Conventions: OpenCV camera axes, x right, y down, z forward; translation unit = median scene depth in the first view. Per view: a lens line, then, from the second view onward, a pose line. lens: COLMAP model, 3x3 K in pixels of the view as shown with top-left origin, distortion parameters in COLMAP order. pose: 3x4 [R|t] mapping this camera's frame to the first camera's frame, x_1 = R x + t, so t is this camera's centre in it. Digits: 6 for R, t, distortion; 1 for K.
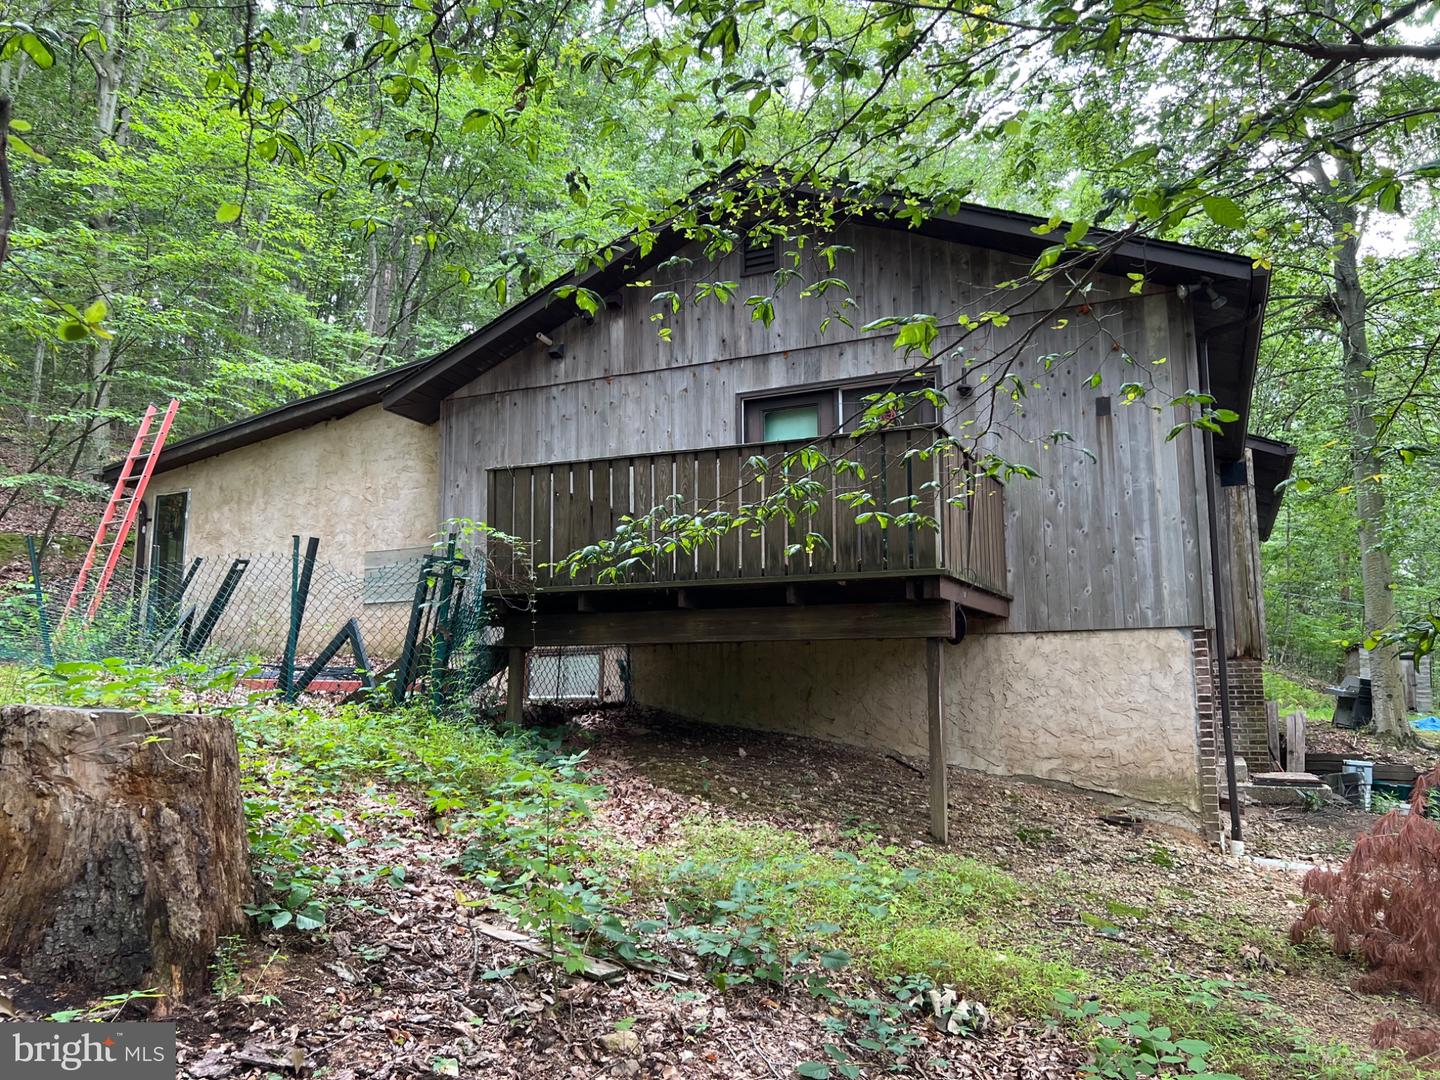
lens RADIAL K [[1083.5, 0, 721.5], [0, 1083.5, 548.8], [0, 0, 1]] dist [0.072136, -0.090087]
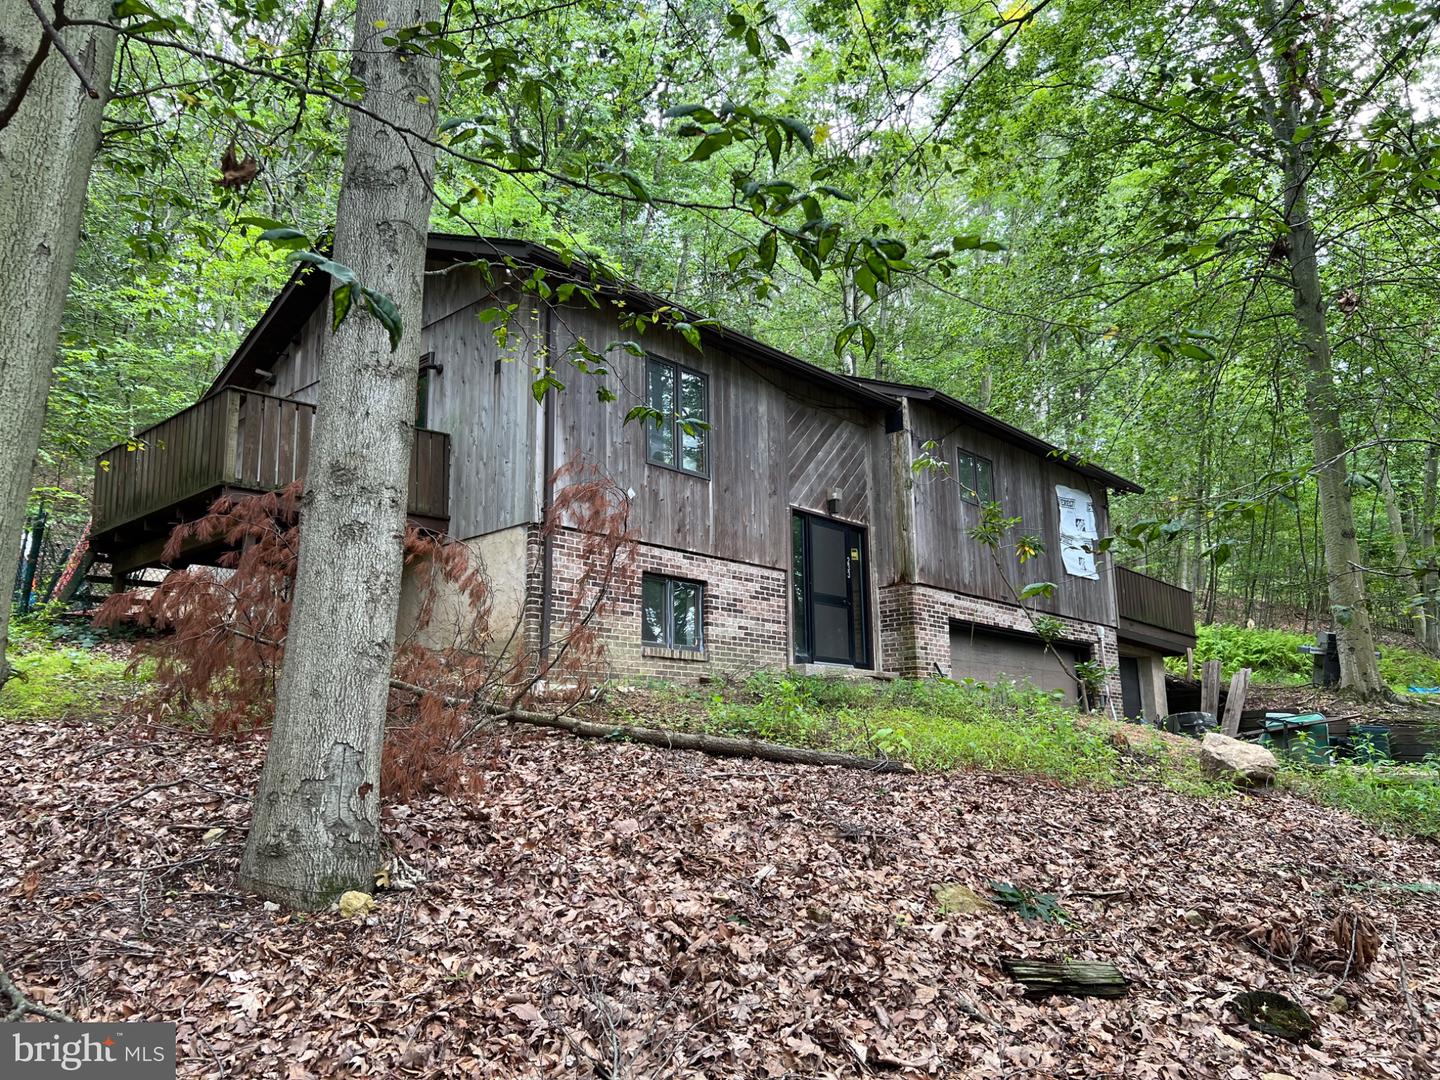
lens RADIAL K [[1083.5, 0, 721.5], [0, 1083.5, 548.8], [0, 0, 1]] dist [0.072136, -0.090087]
pose [[0.953994, -0.076755, -0.289834, 0.992118], [0.062249, 0.996318, -0.058956, 0.186621], [0.293292, 0.038202, 0.955259, -0.172190]]
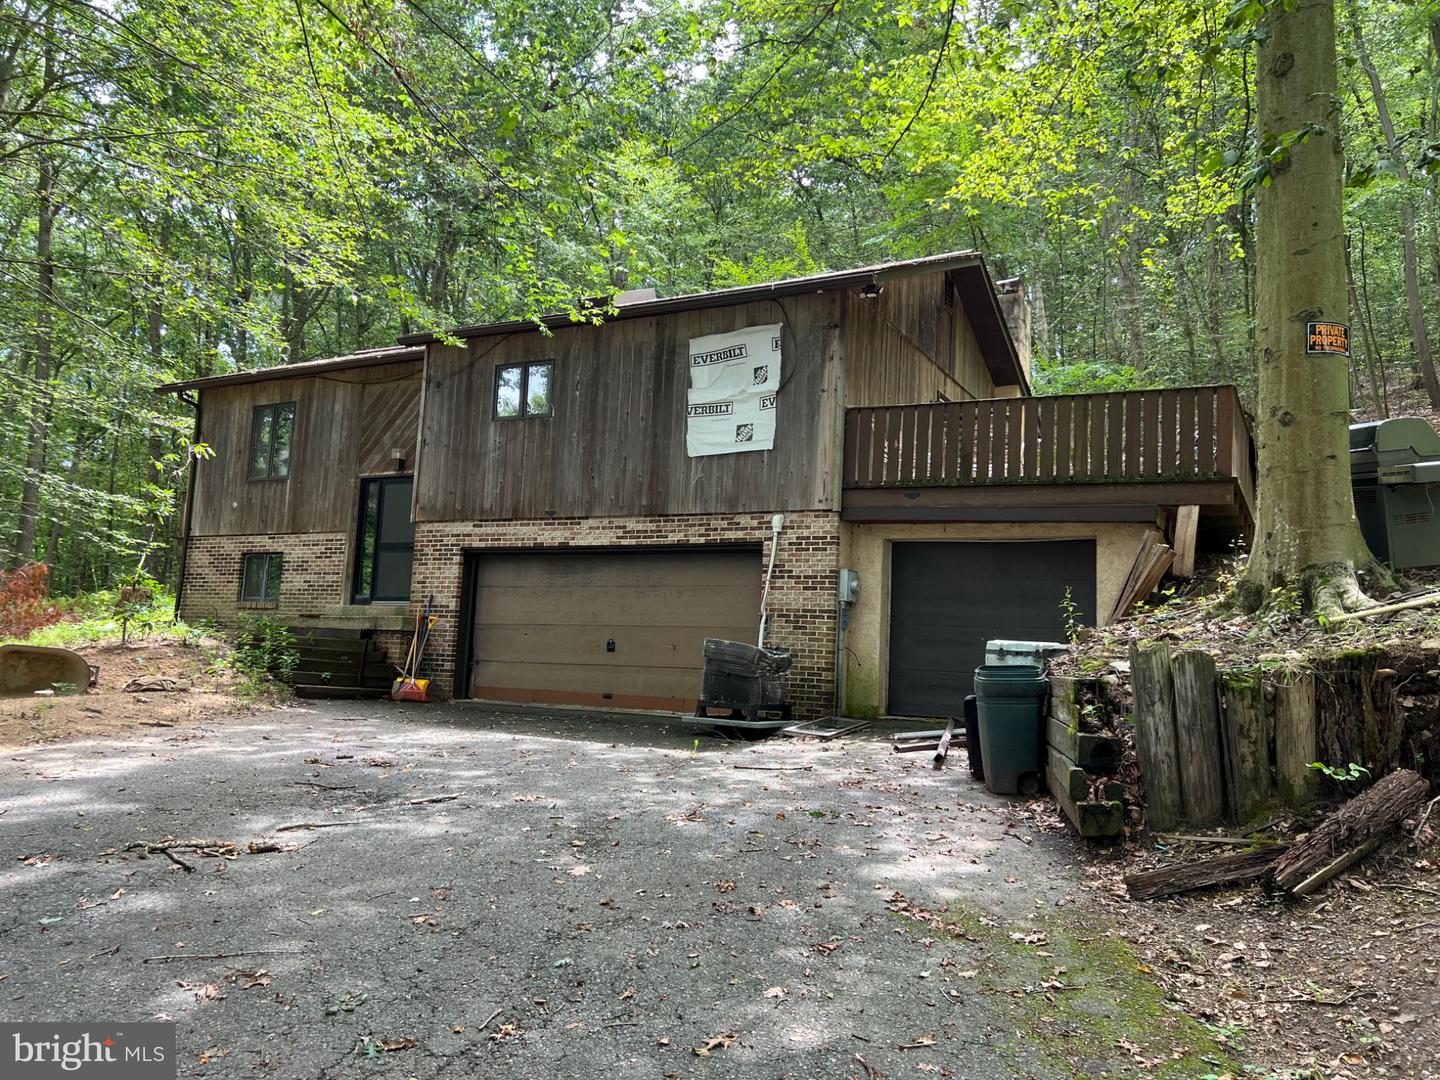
lens RADIAL K [[1083.5, 0, 721.5], [0, 1083.5, 548.8], [0, 0, 1]] dist [0.072136, -0.090087]
pose [[-0.074276, -0.116679, -0.990388, 2.522773], [0.104420, 0.986762, -0.124083, 0.477991], [0.991756, -0.112633, -0.061110, 2.131014]]
